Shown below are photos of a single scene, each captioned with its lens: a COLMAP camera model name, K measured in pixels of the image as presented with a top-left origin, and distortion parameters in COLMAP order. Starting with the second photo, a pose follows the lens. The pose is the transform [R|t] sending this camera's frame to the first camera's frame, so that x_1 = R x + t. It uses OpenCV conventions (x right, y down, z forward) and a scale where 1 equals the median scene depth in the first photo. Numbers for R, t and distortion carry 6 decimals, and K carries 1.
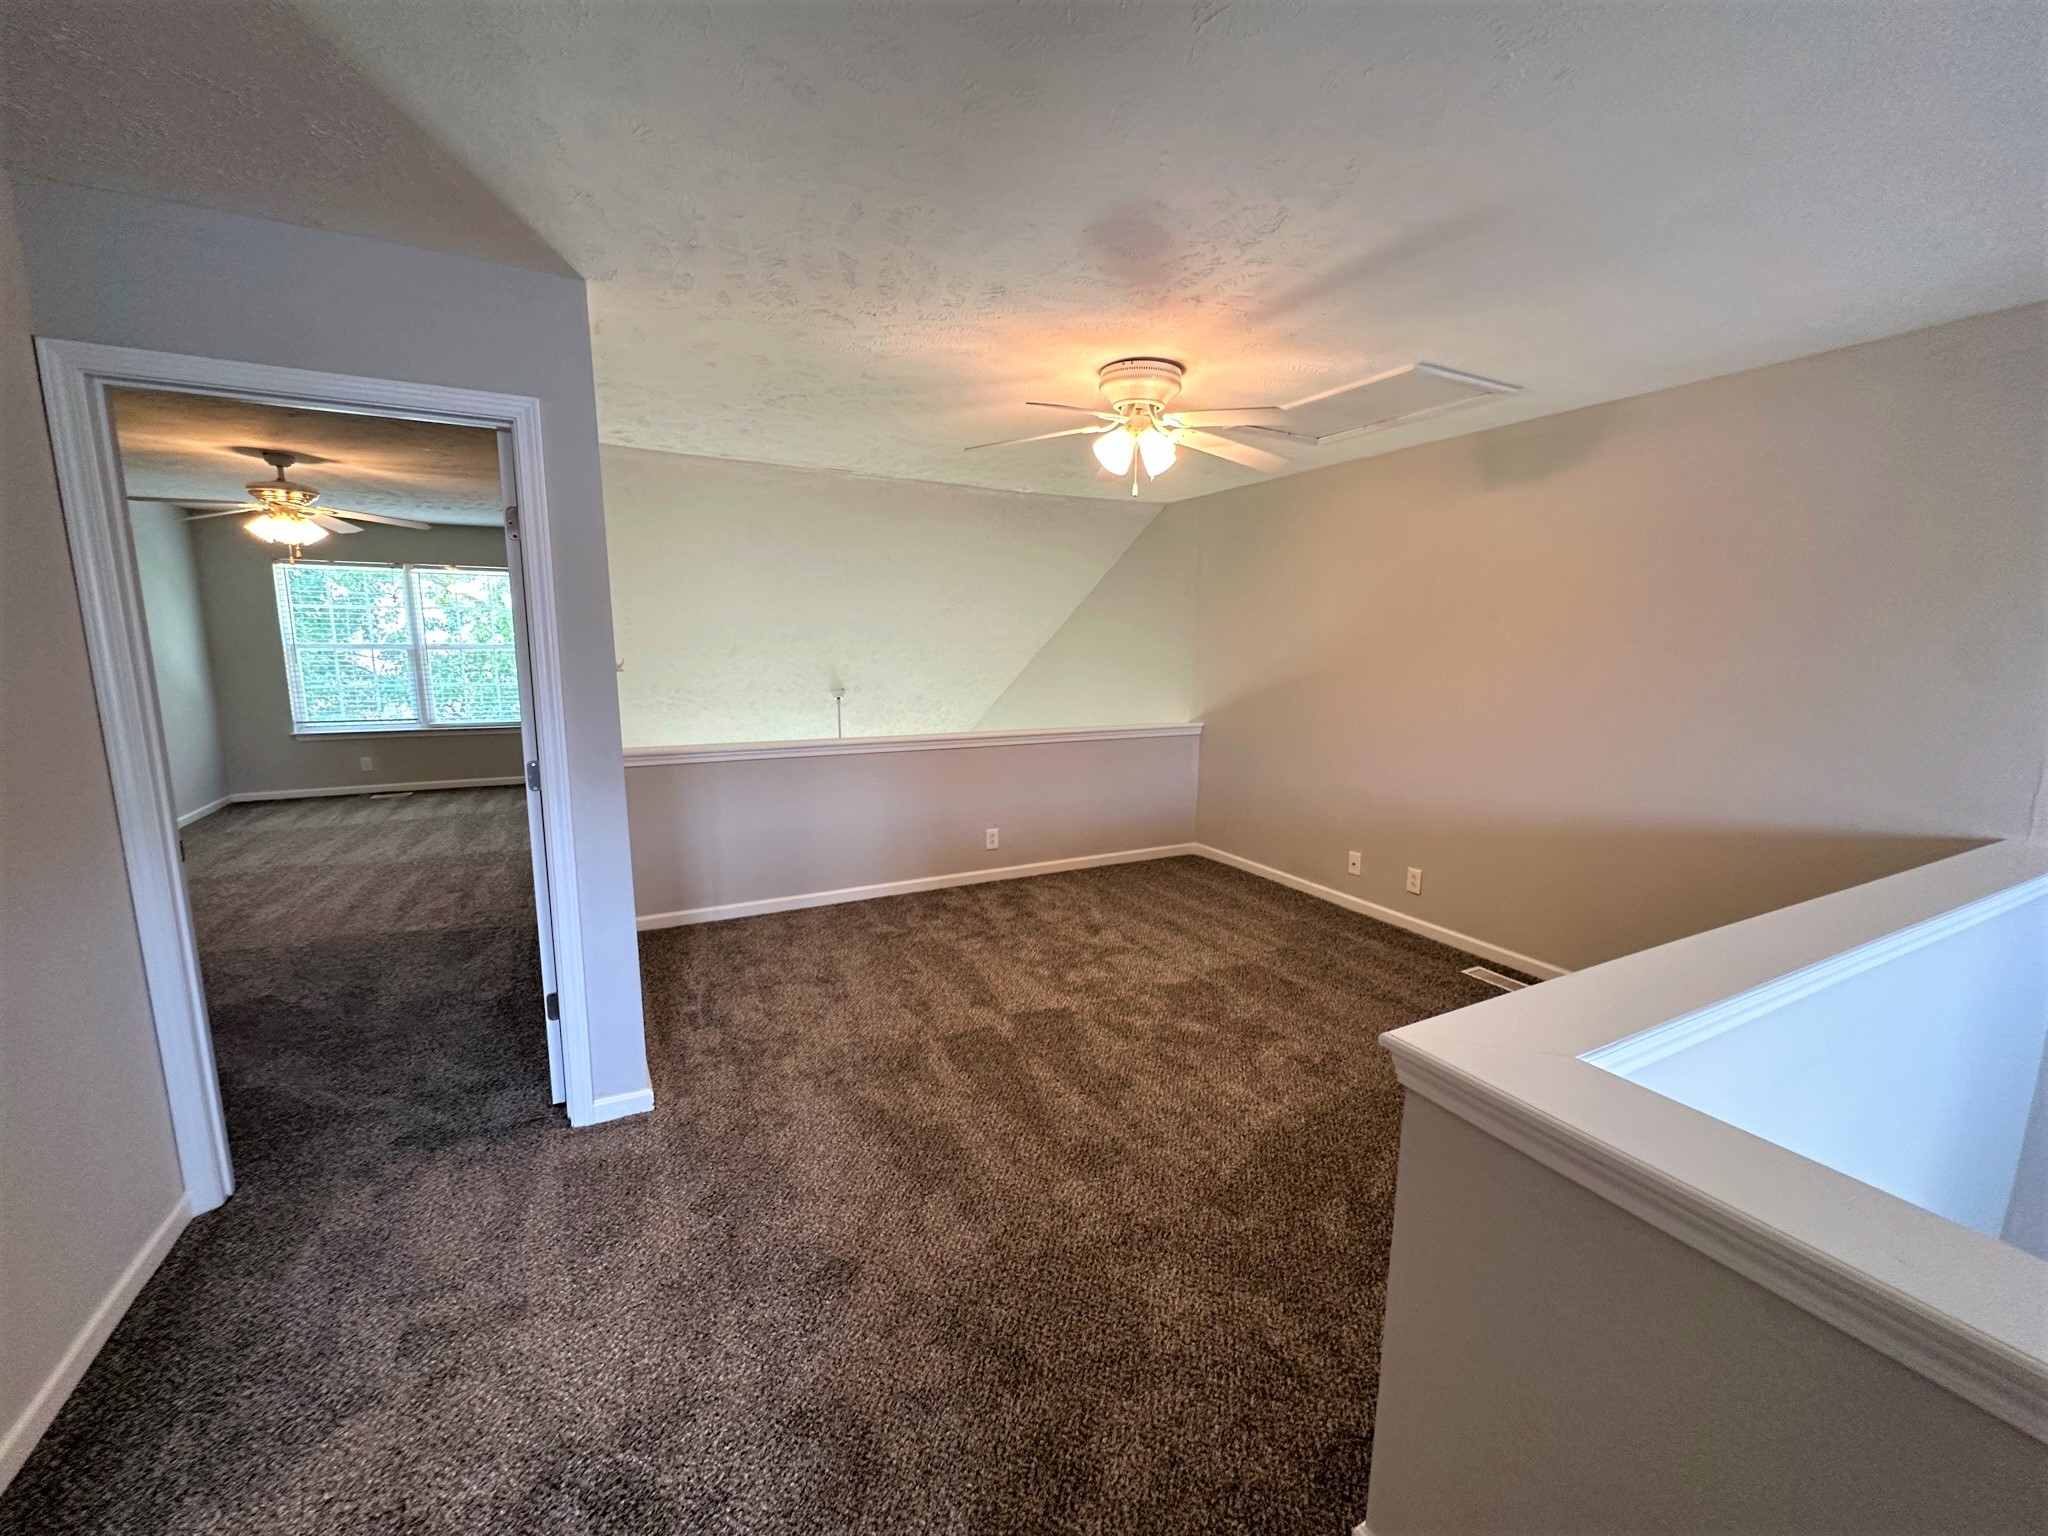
lens RADIAL K [[816.5, 0, 1024.2], [0, 816.5, 771.2], [0, 0, 1]] dist [-0.003171, 0.000937]
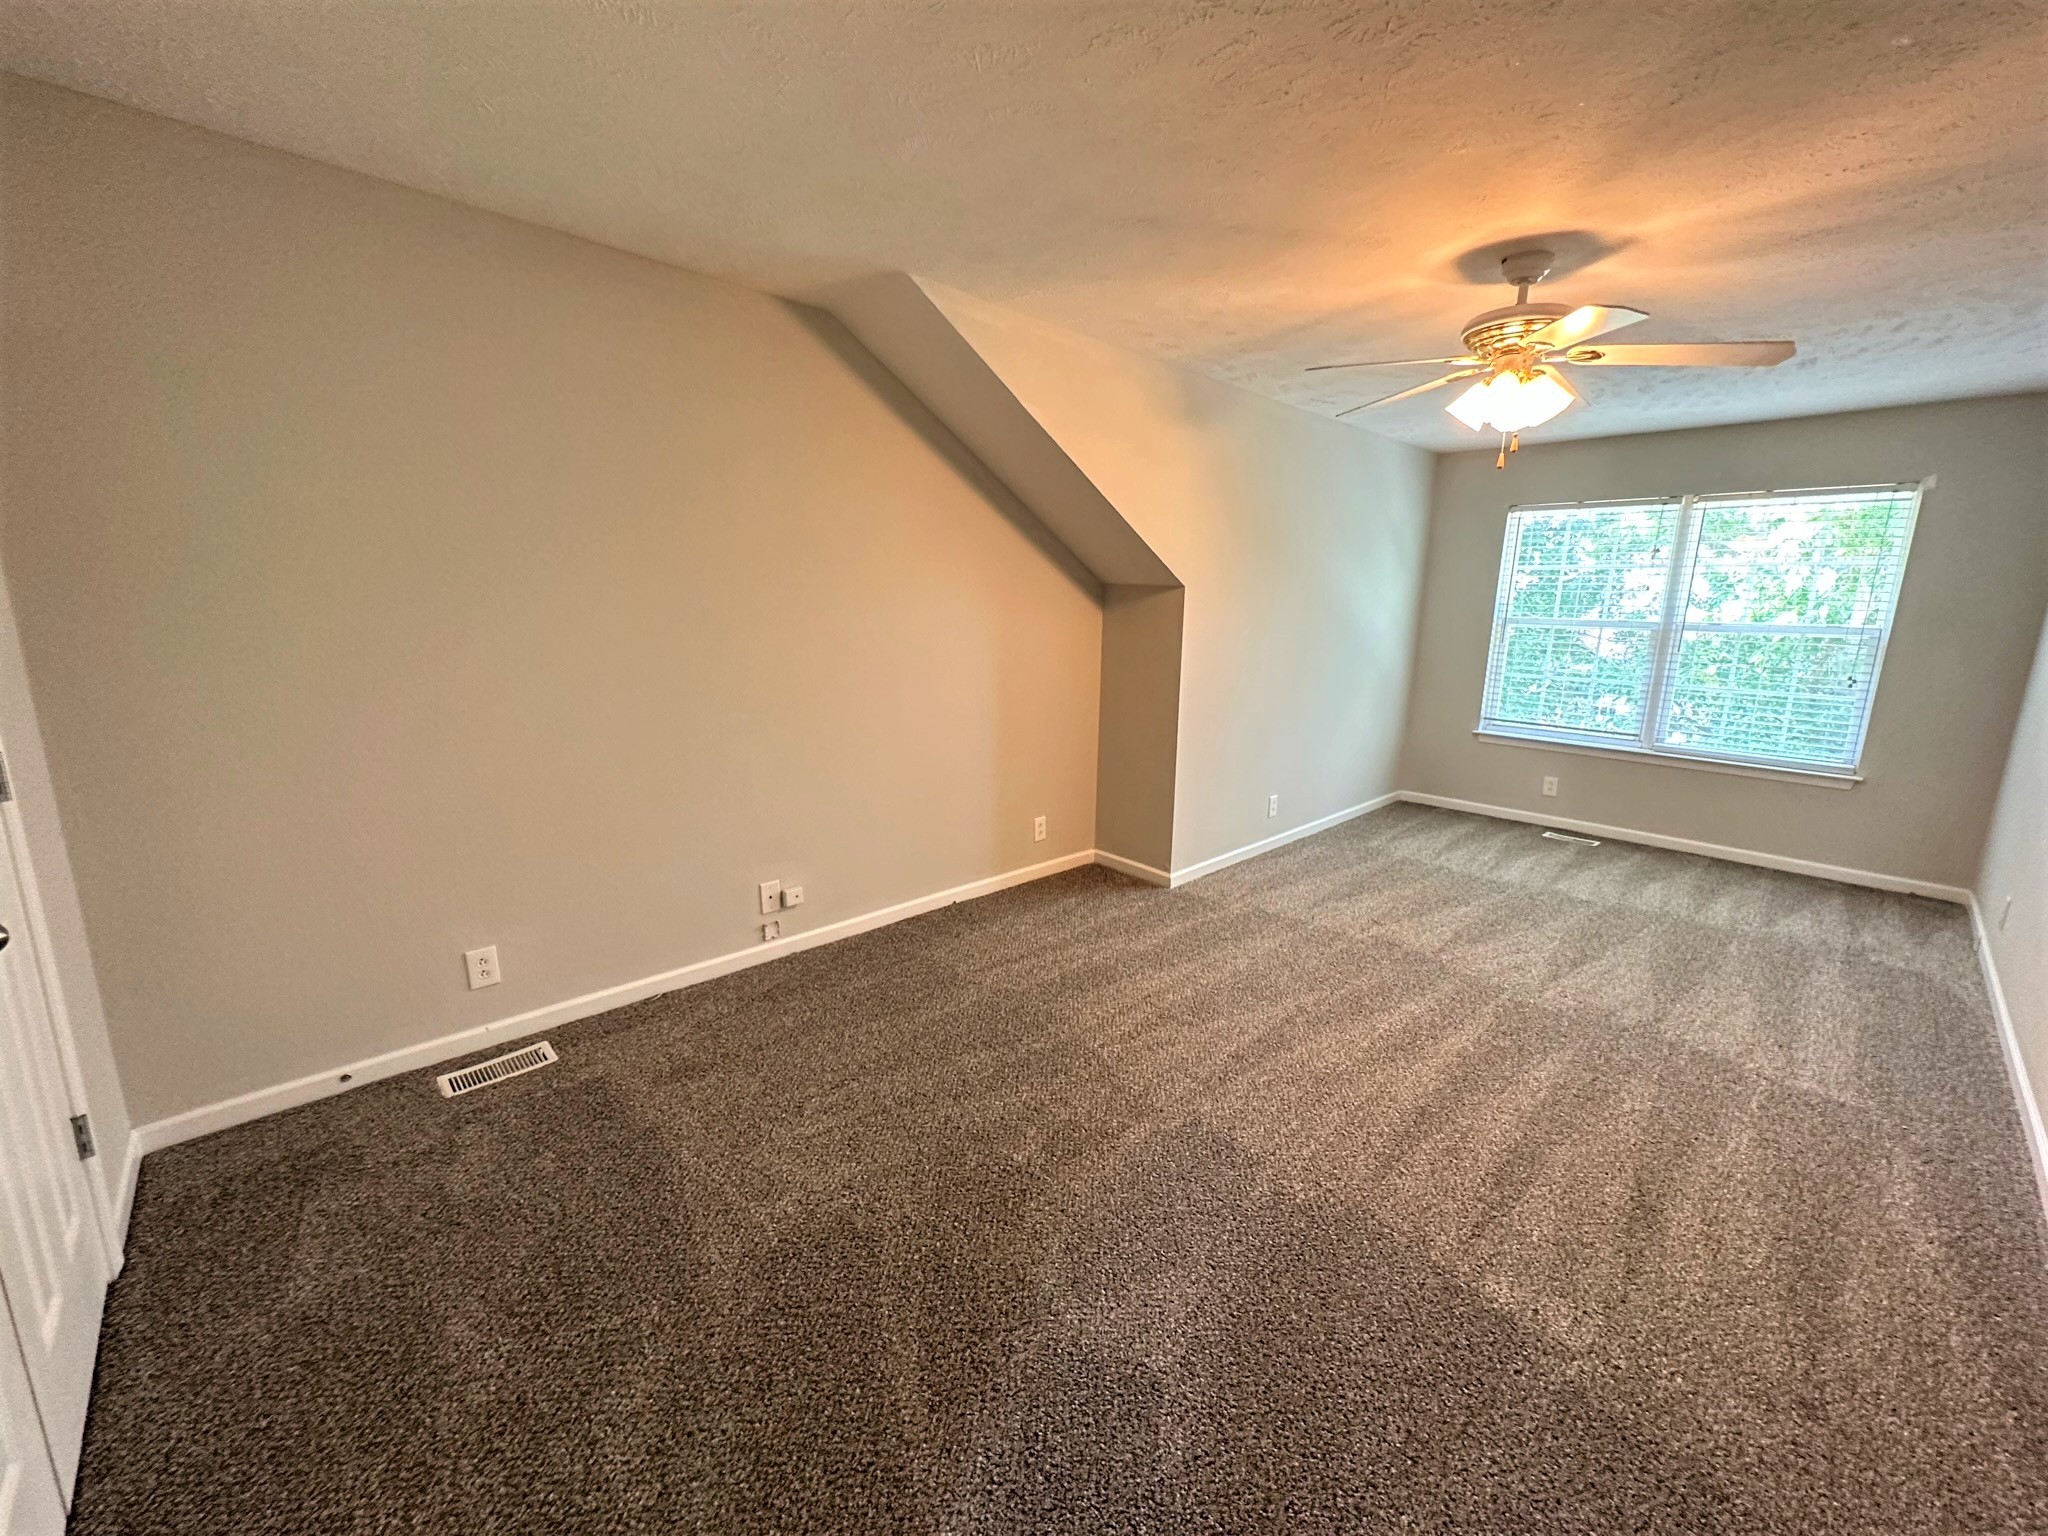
lens RADIAL K [[816.5, 0, 1024.2], [0, 816.5, 771.2], [0, 0, 1]] dist [-0.003171, 0.000937]
pose [[0.282991, 0.190962, -0.939920, -0.347296], [-0.170107, 0.974436, 0.146759, -0.063893], [0.943917, 0.118355, 0.308241, 0.443670]]
